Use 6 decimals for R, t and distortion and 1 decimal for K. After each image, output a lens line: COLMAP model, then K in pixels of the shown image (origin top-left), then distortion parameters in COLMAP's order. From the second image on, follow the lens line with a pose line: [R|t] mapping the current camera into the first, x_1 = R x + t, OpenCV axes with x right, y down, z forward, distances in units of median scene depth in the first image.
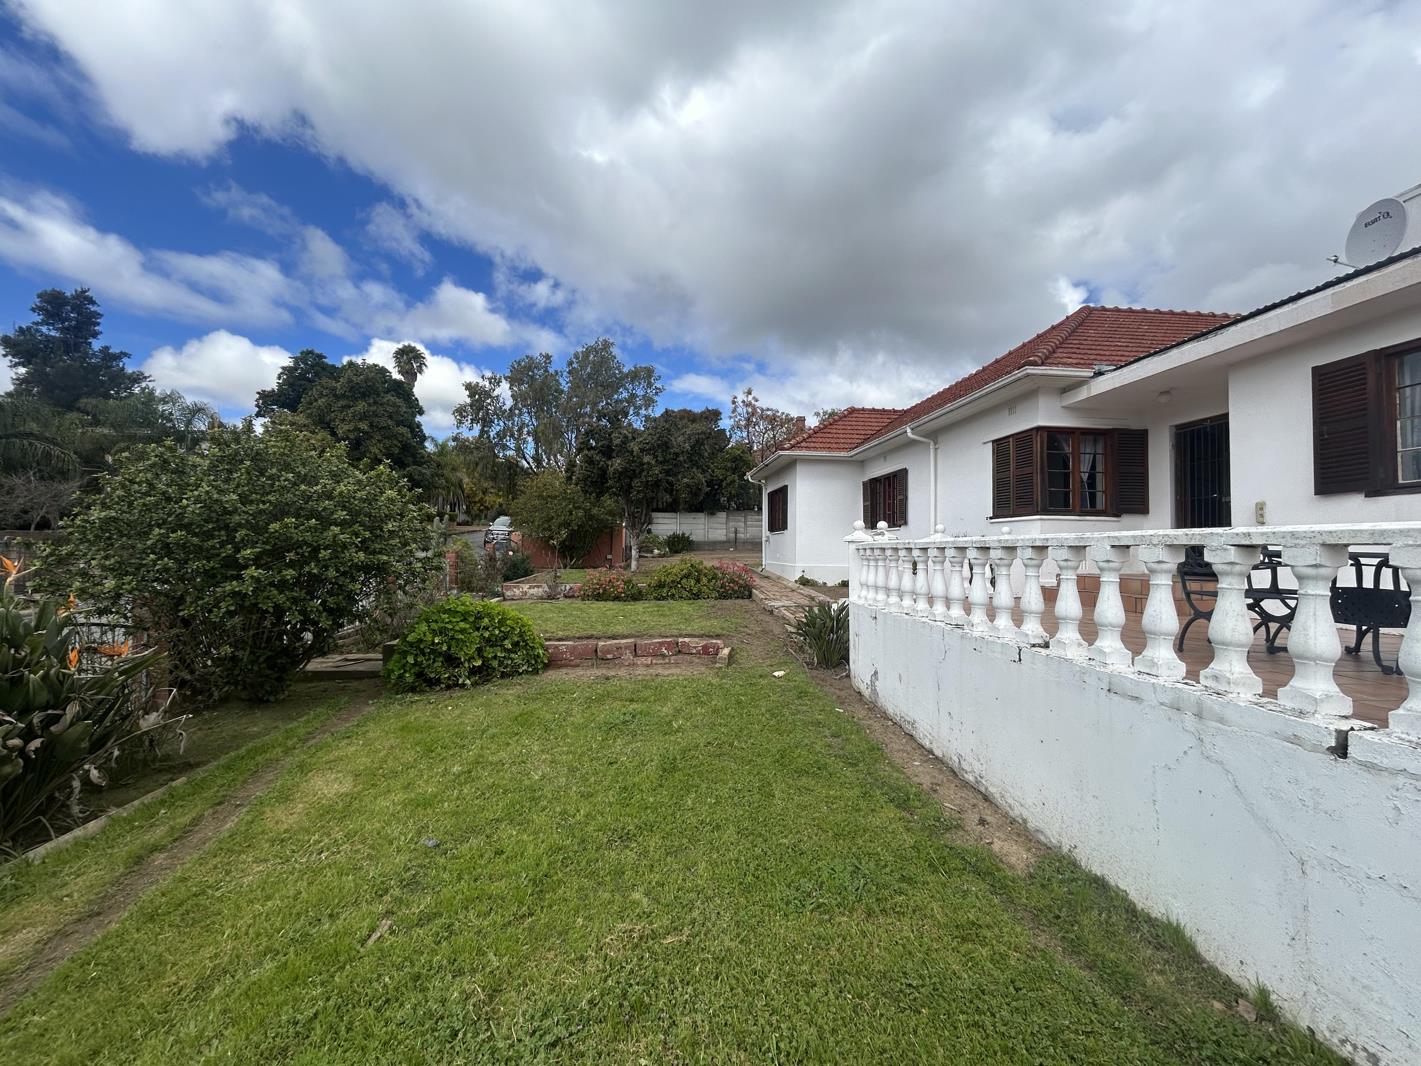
lens RADIAL K [[570.5, 0, 710.8], [0, 570.5, 527.9], [0, 0, 1]] dist [-0.000447, -0.000196]
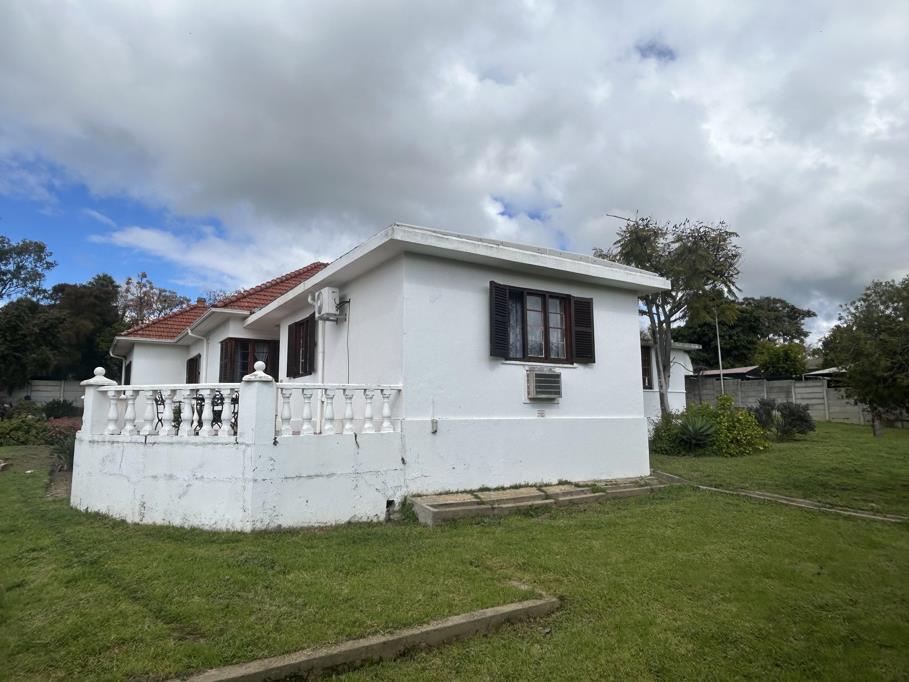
lens RADIAL K [[559.8, 0, 459.8], [0, 559.8, 335.2], [0, 0, 1]] dist [-0.021069, 0.001192]
pose [[0.878999, 0.044882, 0.474706, 0.381777], [0.006633, 0.994313, -0.106292, 0.015588], [-0.476777, 0.096579, 0.873703, -1.006658]]
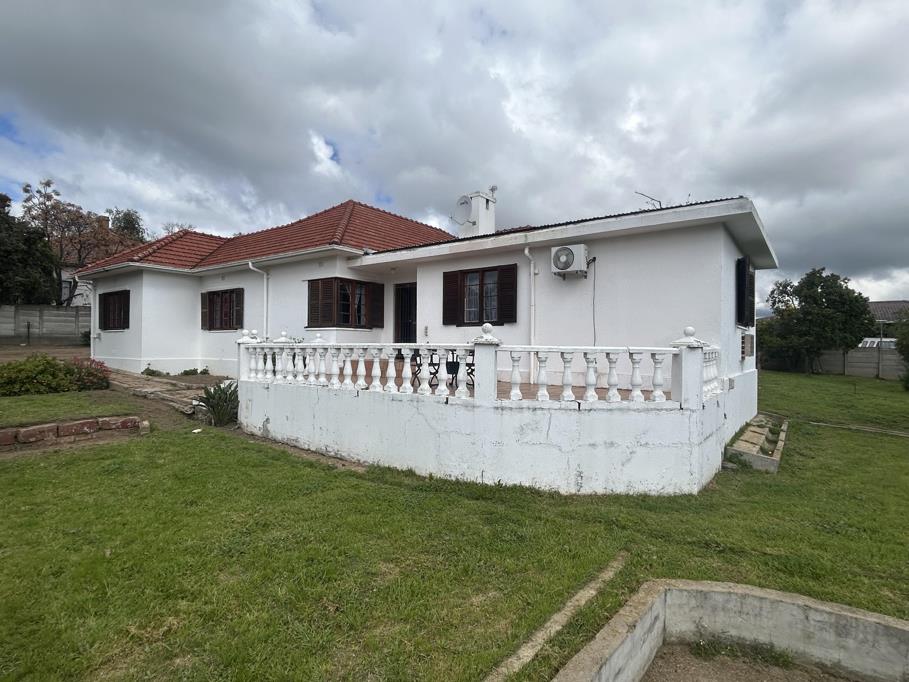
lens RADIAL K [[494.8, 0, 449.2], [0, 494.8, 337.5], [0, 0, 1]] dist [-0.016974, -0.000511]
pose [[0.673553, 0.006470, 0.739111, -0.323224], [-0.026997, 0.999510, 0.015853, -0.024940], [-0.738646, -0.030632, 0.673397, -0.297551]]
